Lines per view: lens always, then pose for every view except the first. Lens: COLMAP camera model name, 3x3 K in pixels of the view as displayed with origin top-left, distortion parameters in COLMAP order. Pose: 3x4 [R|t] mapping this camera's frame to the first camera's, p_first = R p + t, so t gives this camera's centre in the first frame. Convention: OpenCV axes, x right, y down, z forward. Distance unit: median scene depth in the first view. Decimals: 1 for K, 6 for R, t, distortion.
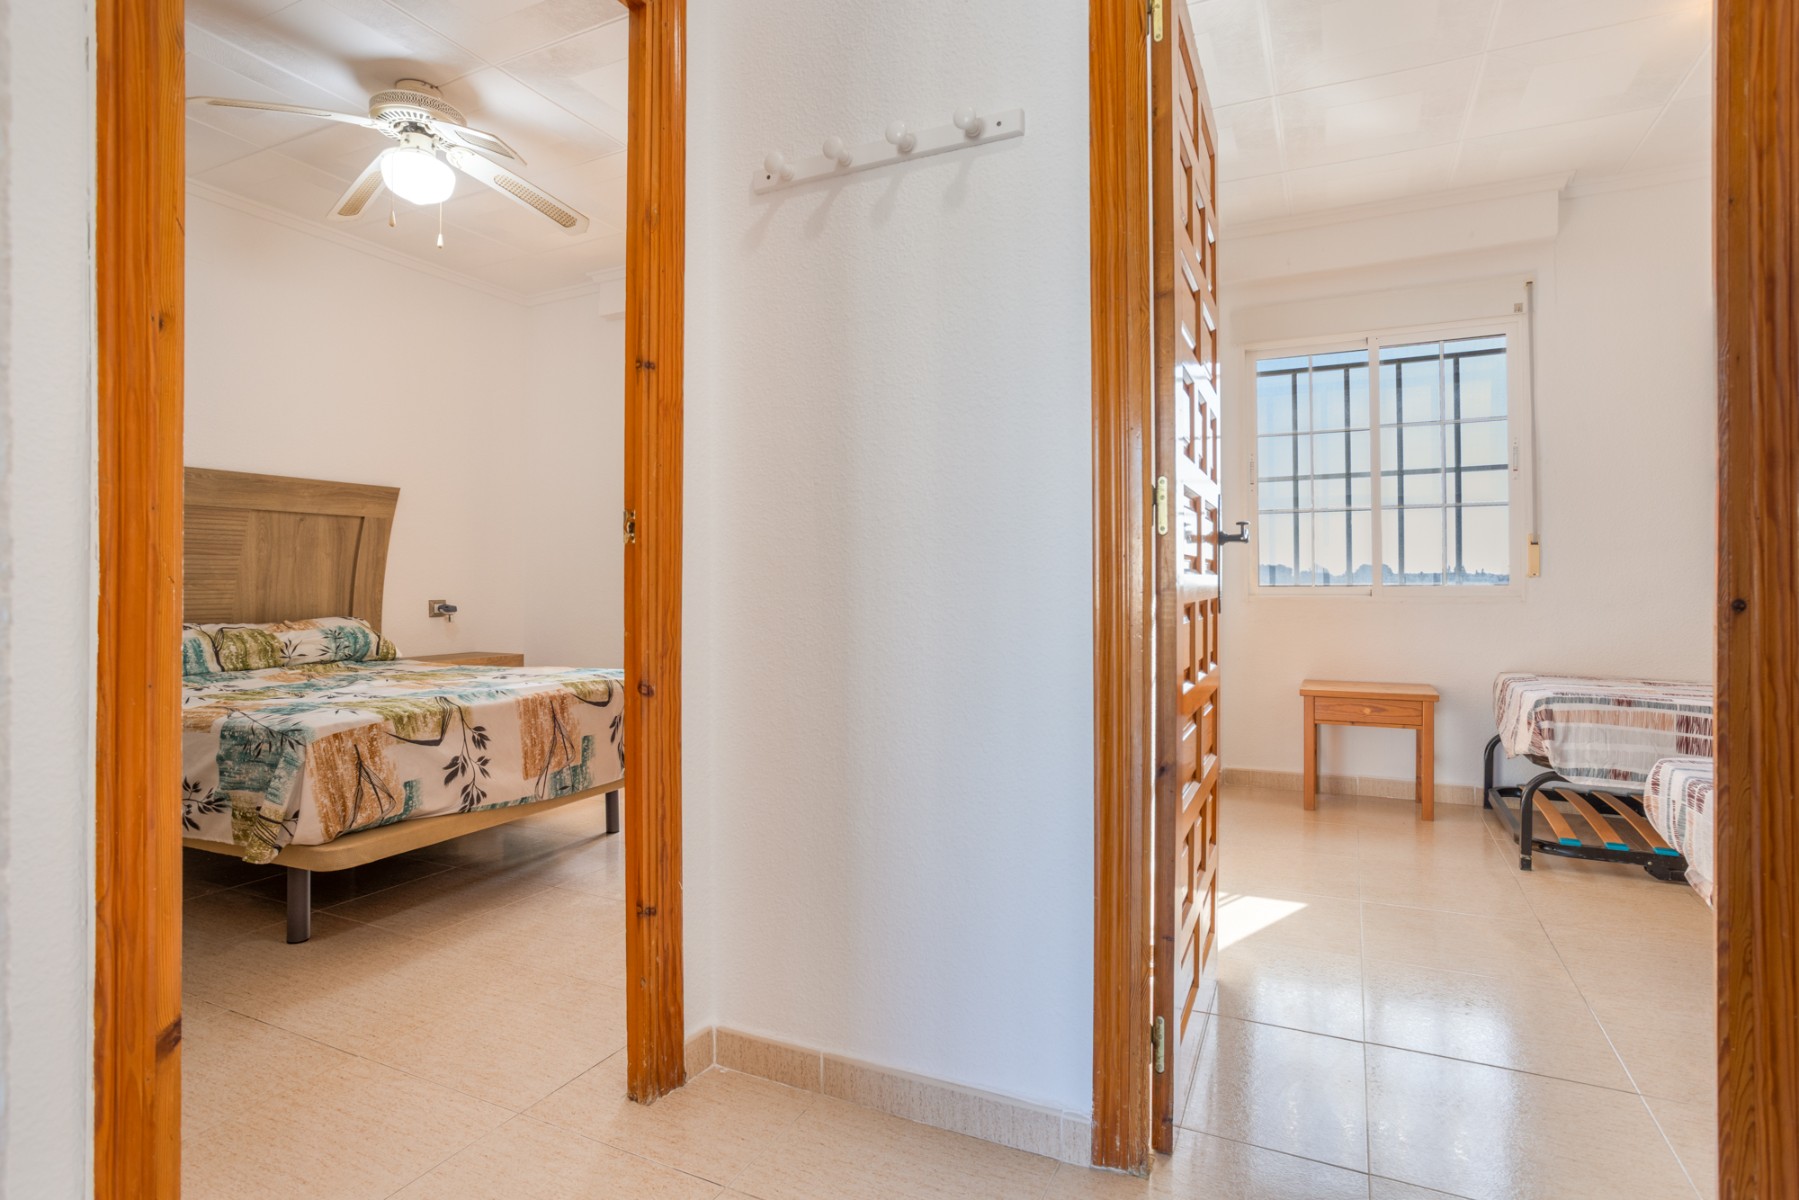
lens RADIAL K [[900.8, 0, 896.1], [0, 900.8, 587.9], [0, 0, 1]] dist [-0.045156, 0.028445]
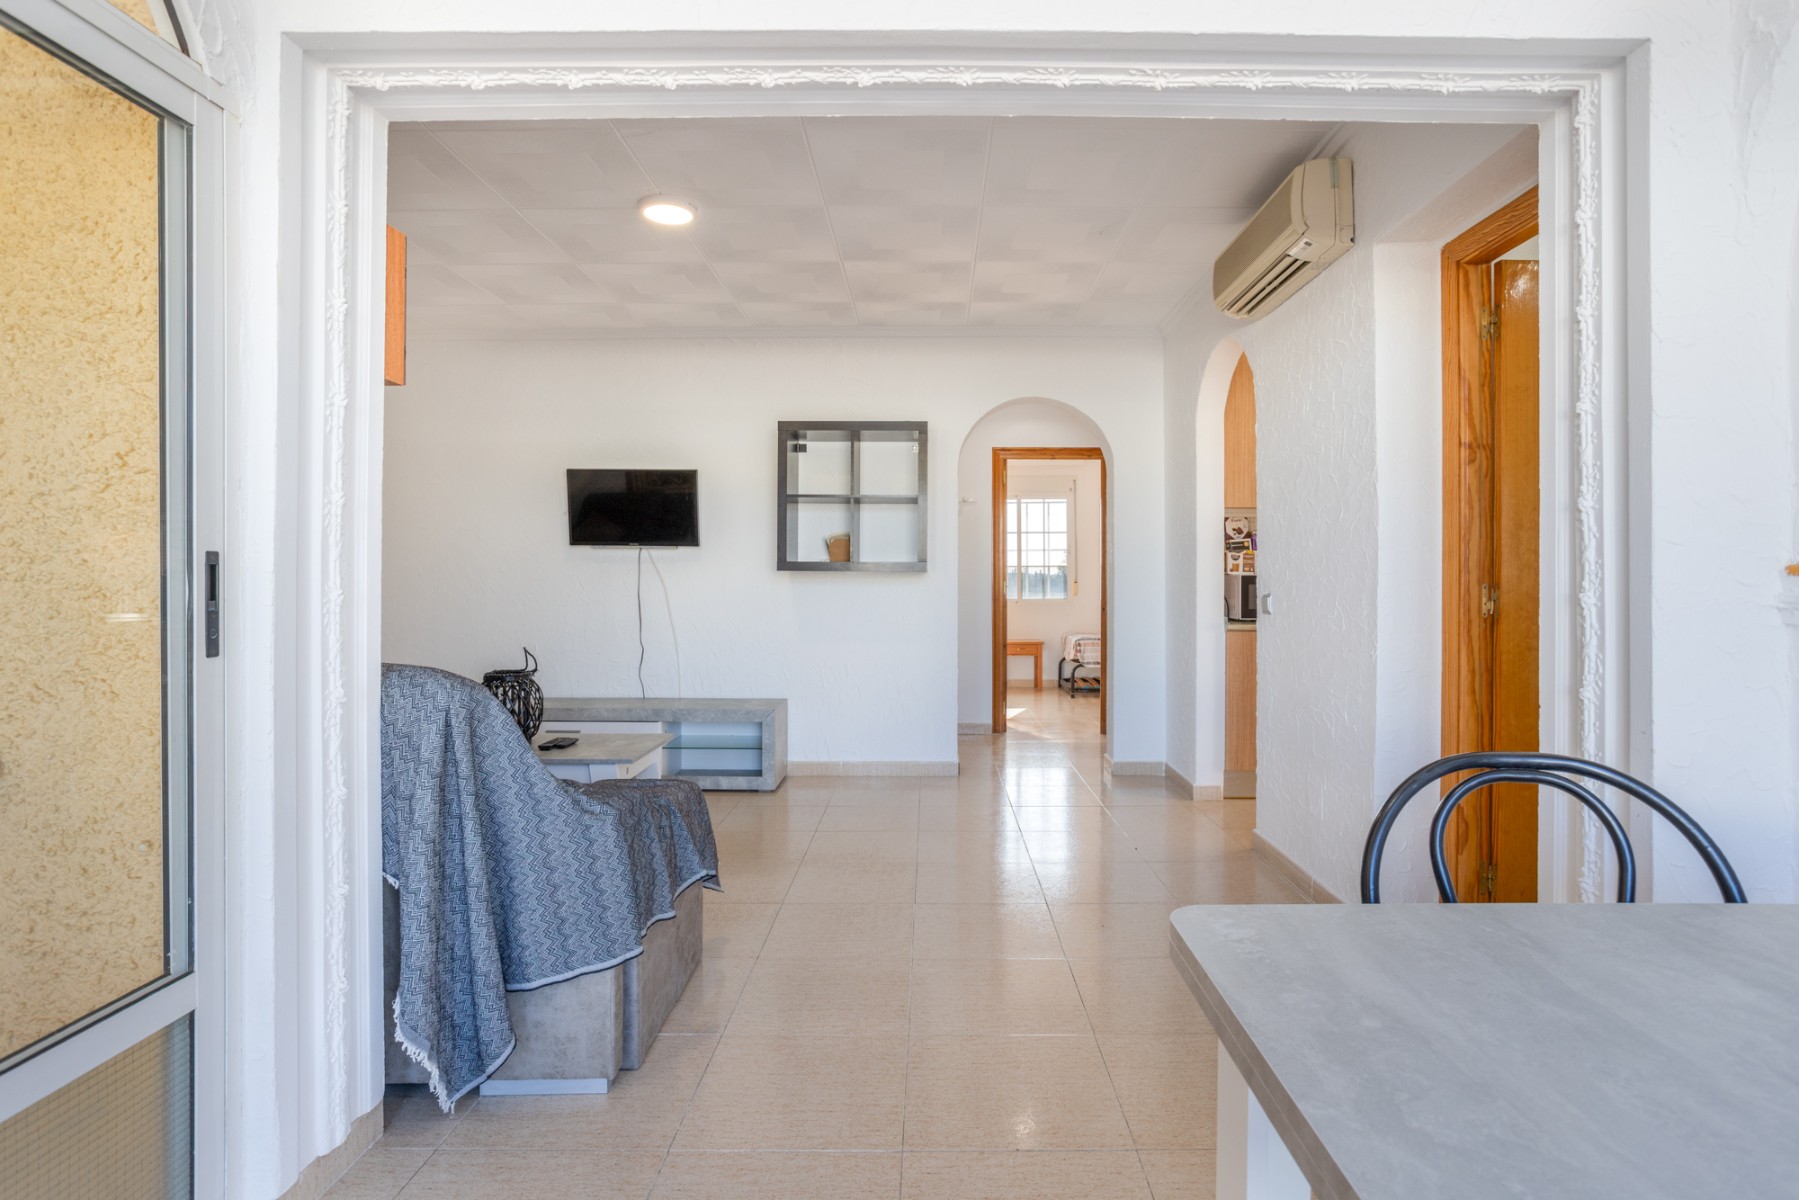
lens RADIAL K [[900.8, 0, 938.0], [0, 900.8, 585.7], [0, 0, 1]] dist [-0.045156, 0.028445]
pose [[0.894618, 0.000850, 0.446830, -0.741910], [-0.004291, 0.999968, 0.006688, -0.047523], [-0.446811, -0.007901, 0.894594, -1.067371]]
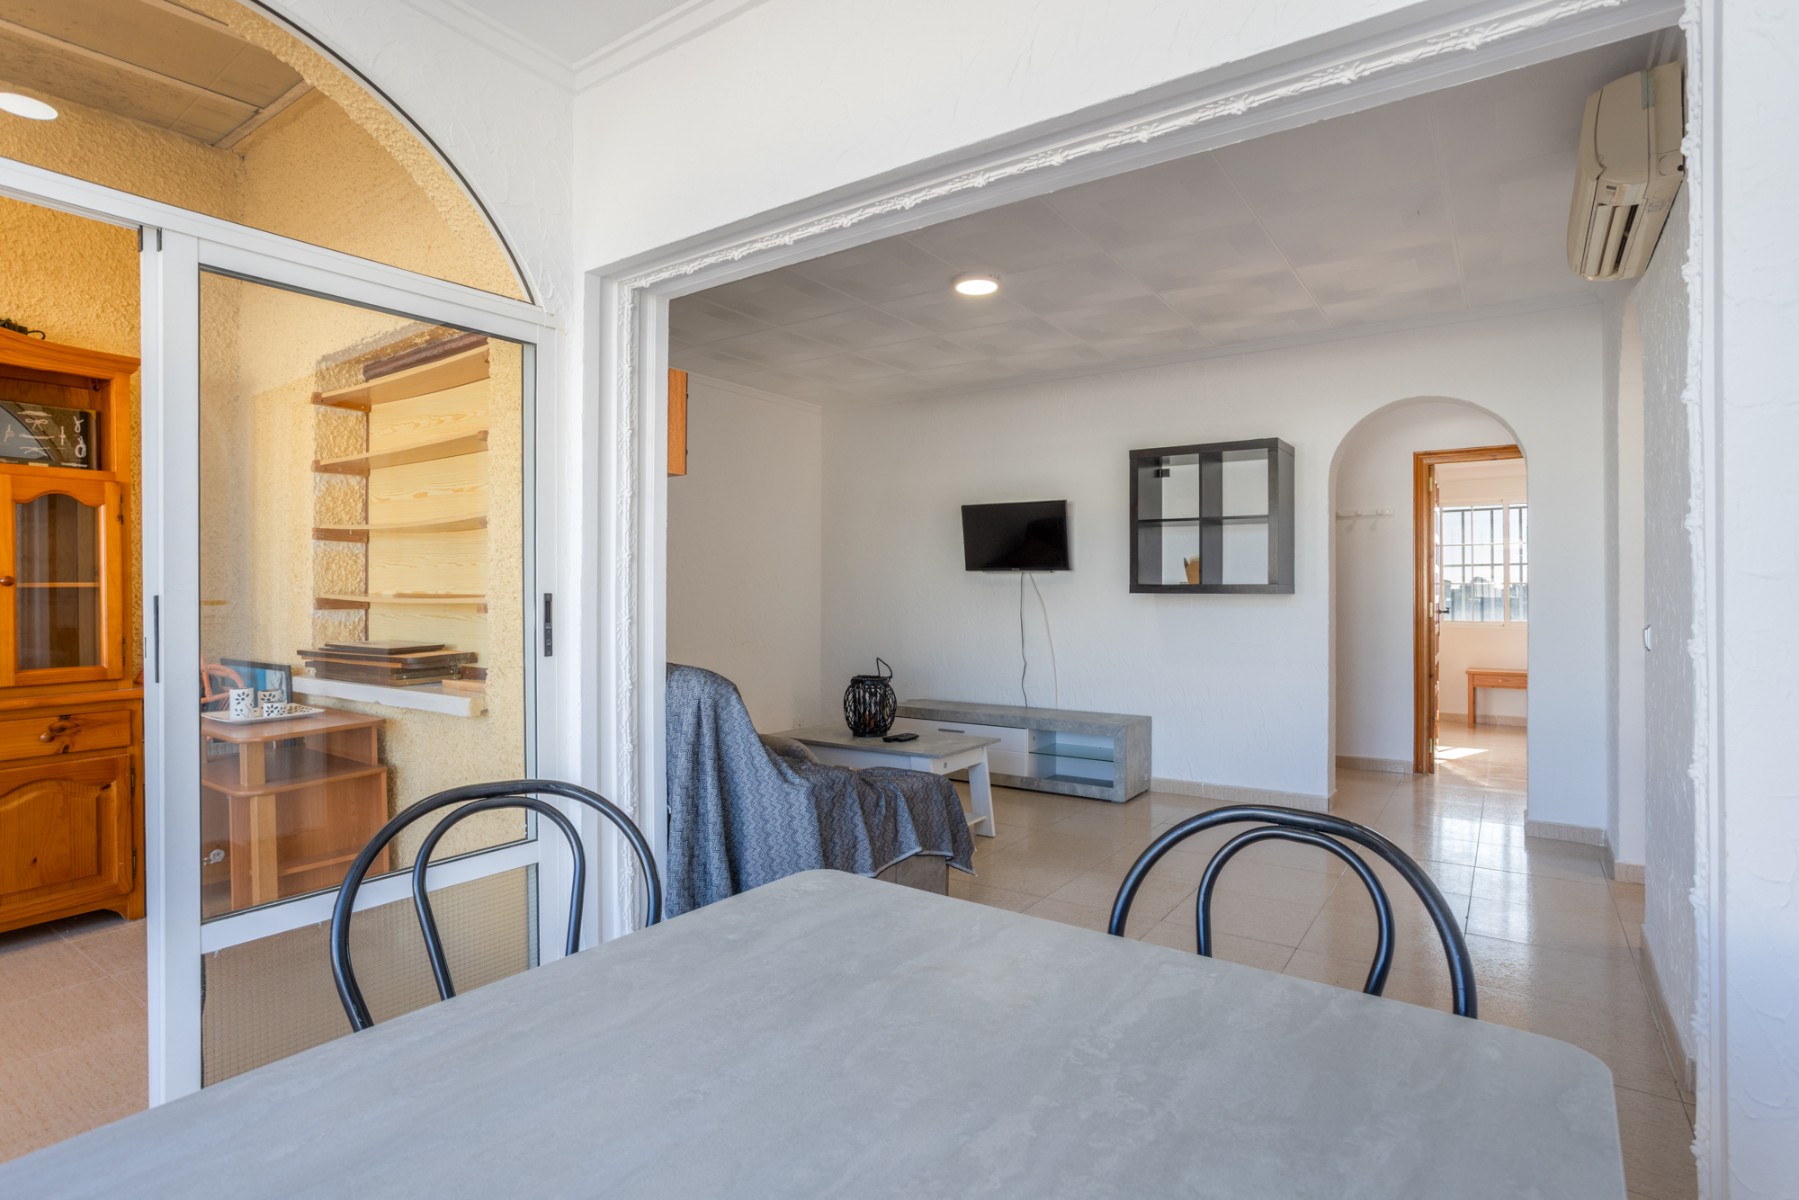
lens RADIAL K [[900.8, 0, 920.4], [0, 900.8, 597.4], [0, 0, 1]] dist [-0.045156, 0.028445]
pose [[0.991844, 0.000591, -0.127458, -0.527346], [-0.000230, 0.999996, 0.002841, -0.056115], [0.127459, -0.002788, 0.991840, -1.179080]]
